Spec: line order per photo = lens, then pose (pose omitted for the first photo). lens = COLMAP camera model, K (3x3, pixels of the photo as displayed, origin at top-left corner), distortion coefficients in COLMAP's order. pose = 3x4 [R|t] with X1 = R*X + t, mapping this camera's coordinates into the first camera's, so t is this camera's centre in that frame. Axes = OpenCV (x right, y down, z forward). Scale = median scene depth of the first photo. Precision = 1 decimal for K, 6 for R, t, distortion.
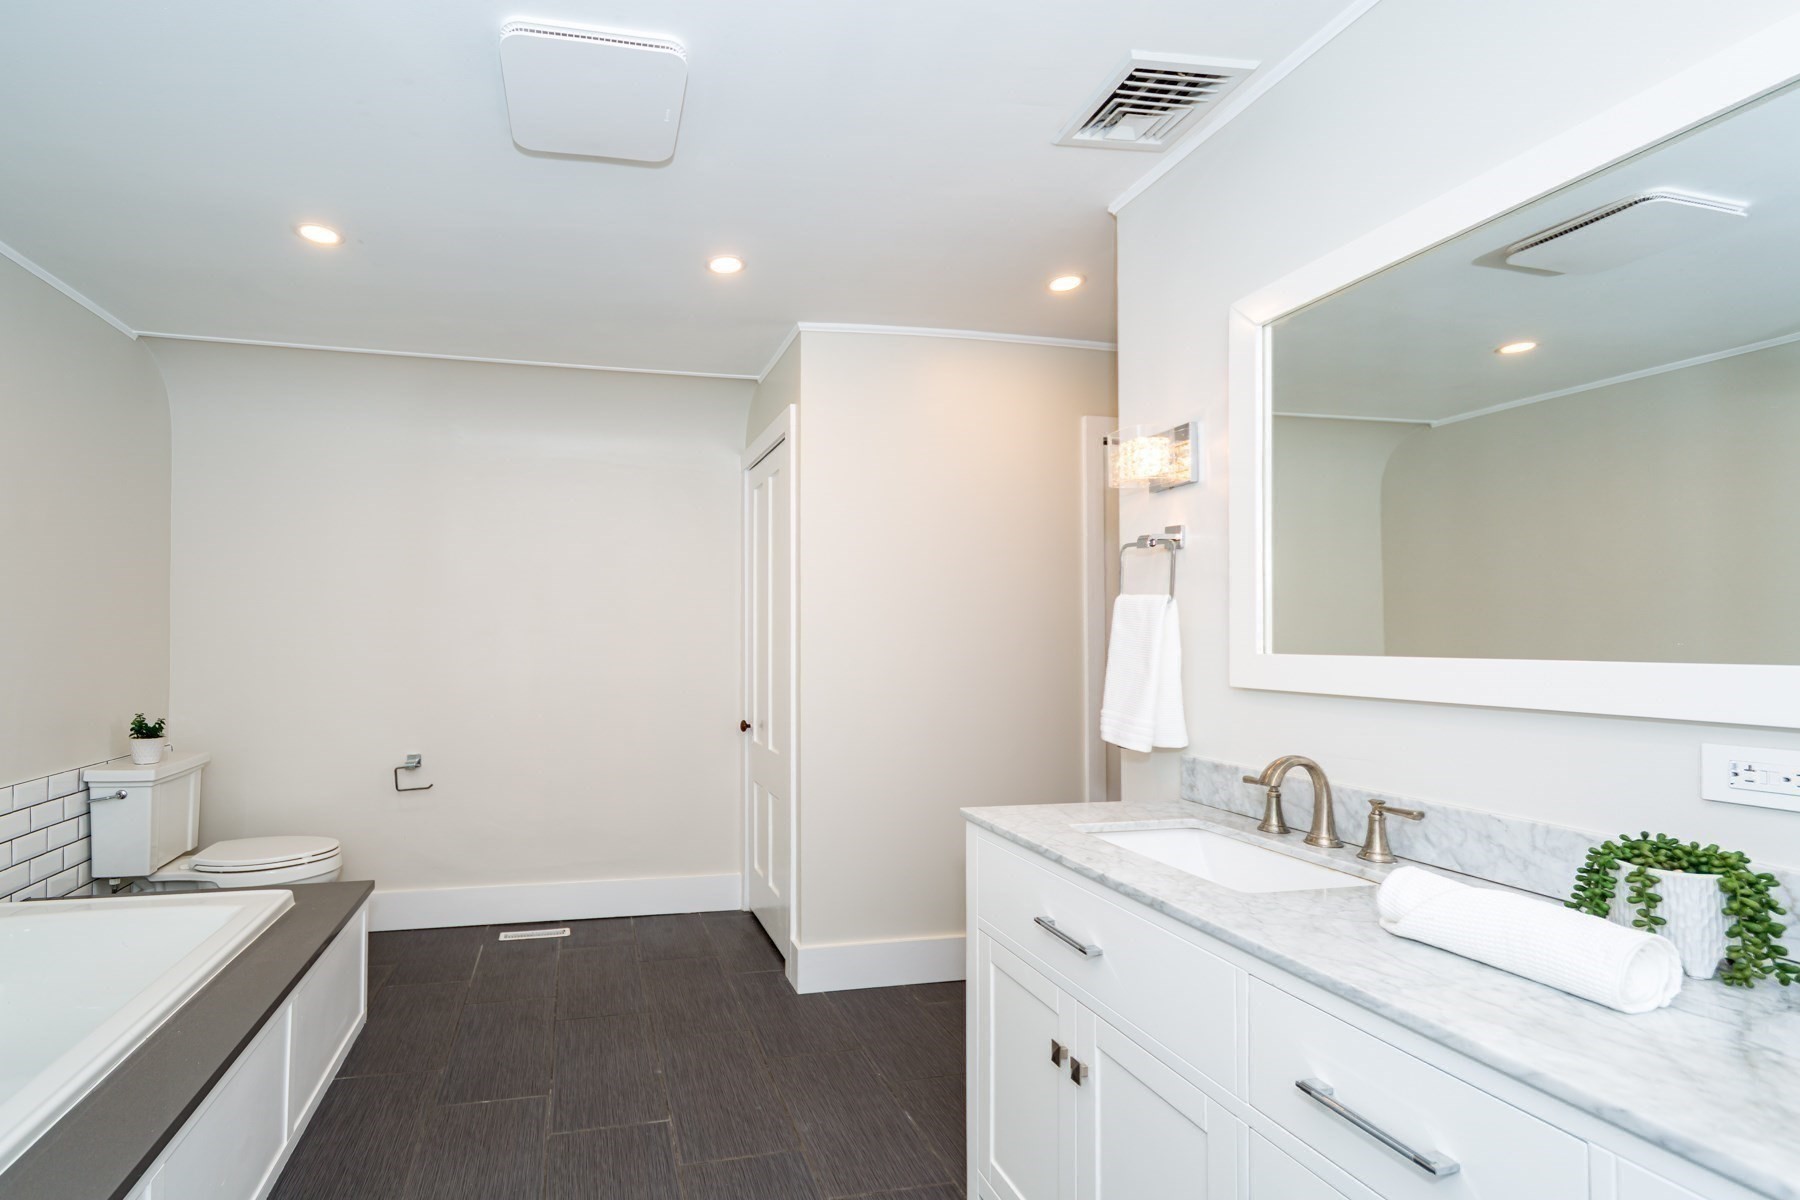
lens RADIAL K [[732.1, 0, 902.4], [0, 732.1, 607.1], [0, 0, 1]] dist [0.000768, -0.000109]
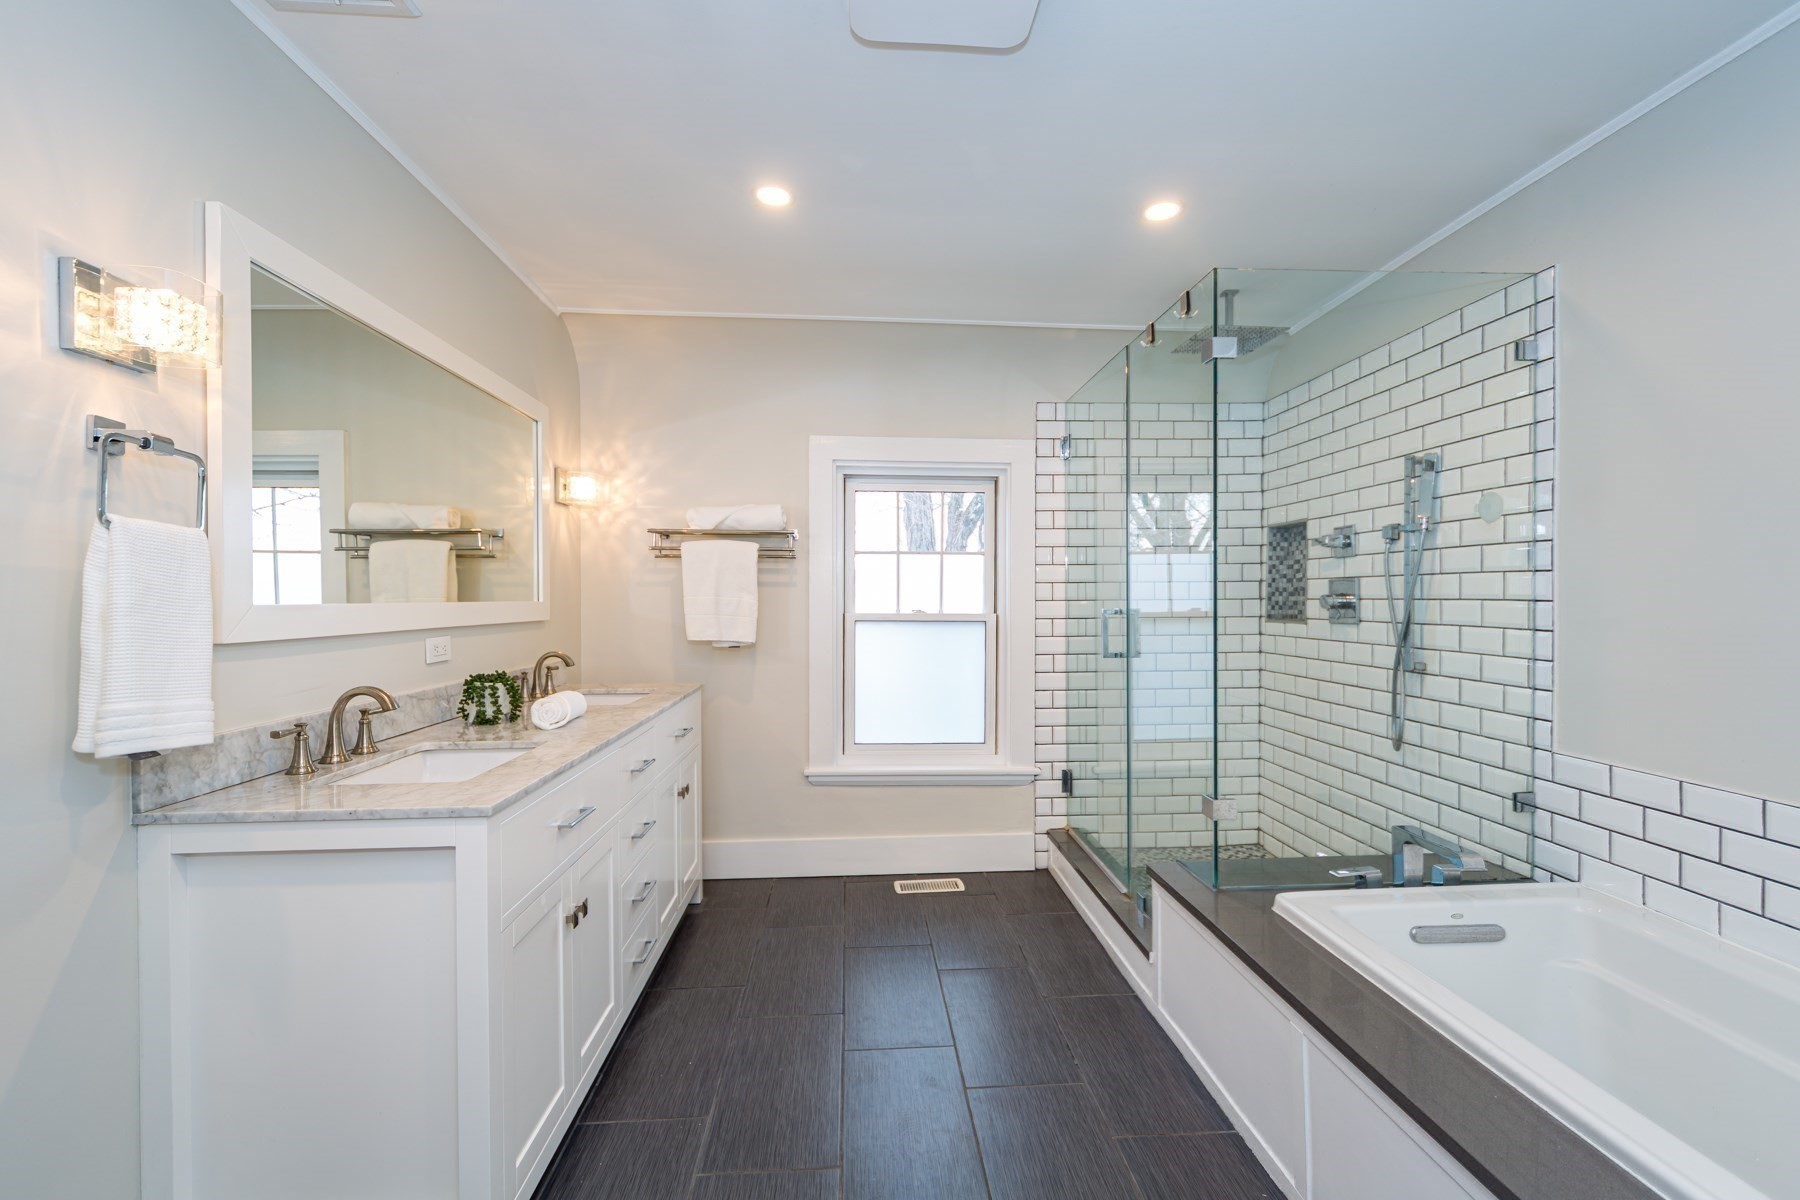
lens RADIAL K [[732.1, 0, 902.4], [0, 732.1, 607.1], [0, 0, 1]] dist [0.000768, -0.000109]
pose [[-0.938769, 0.003518, 0.344528, -0.687486], [-0.005810, 0.999644, -0.026039, 0.095215], [-0.344497, -0.026446, -0.938415, 1.757146]]
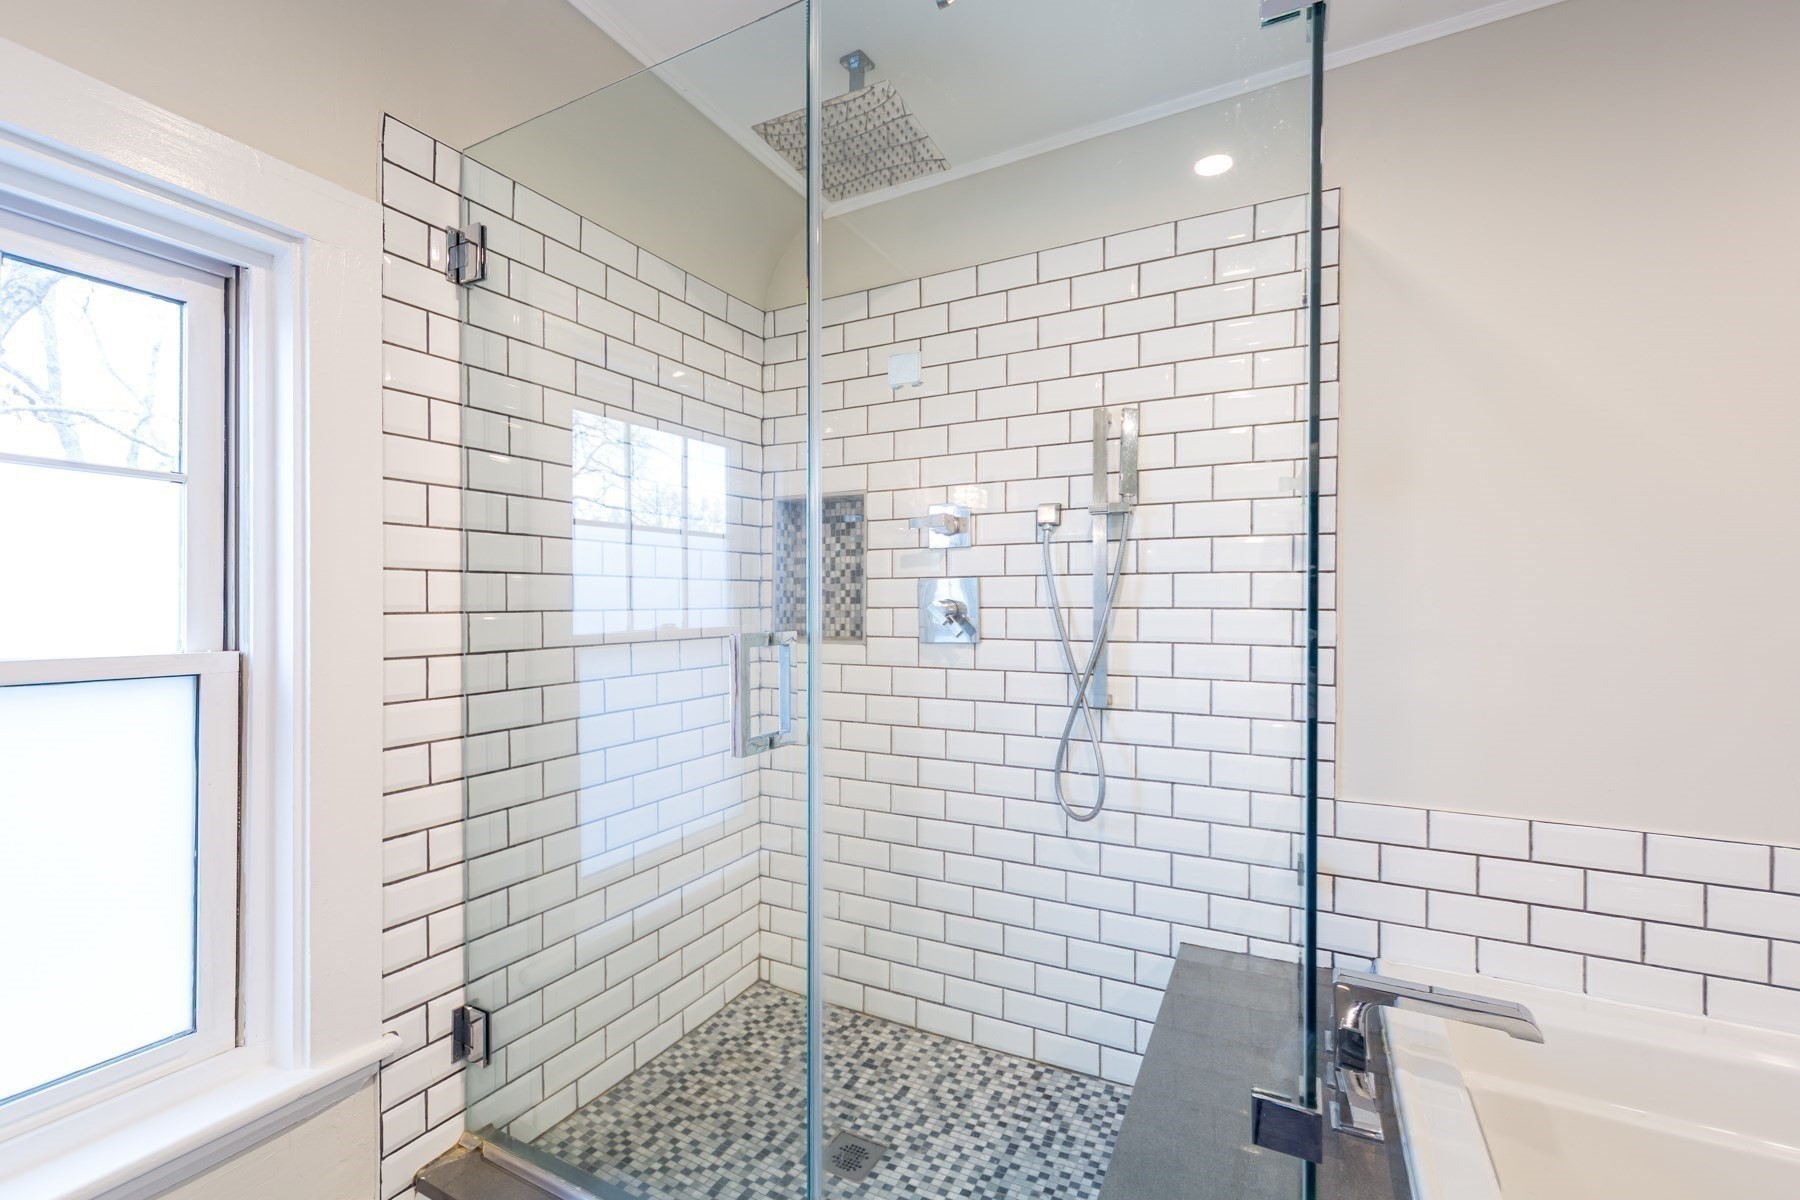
lens RADIAL K [[732.1, 0, 902.4], [0, 732.1, 607.1], [0, 0, 1]] dist [0.000768, -0.000109]
pose [[-0.767711, 0.009116, -0.640732, -0.469728], [0.030982, 0.999257, -0.022905, 0.072972], [0.640047, -0.037435, -0.767423, 1.222790]]
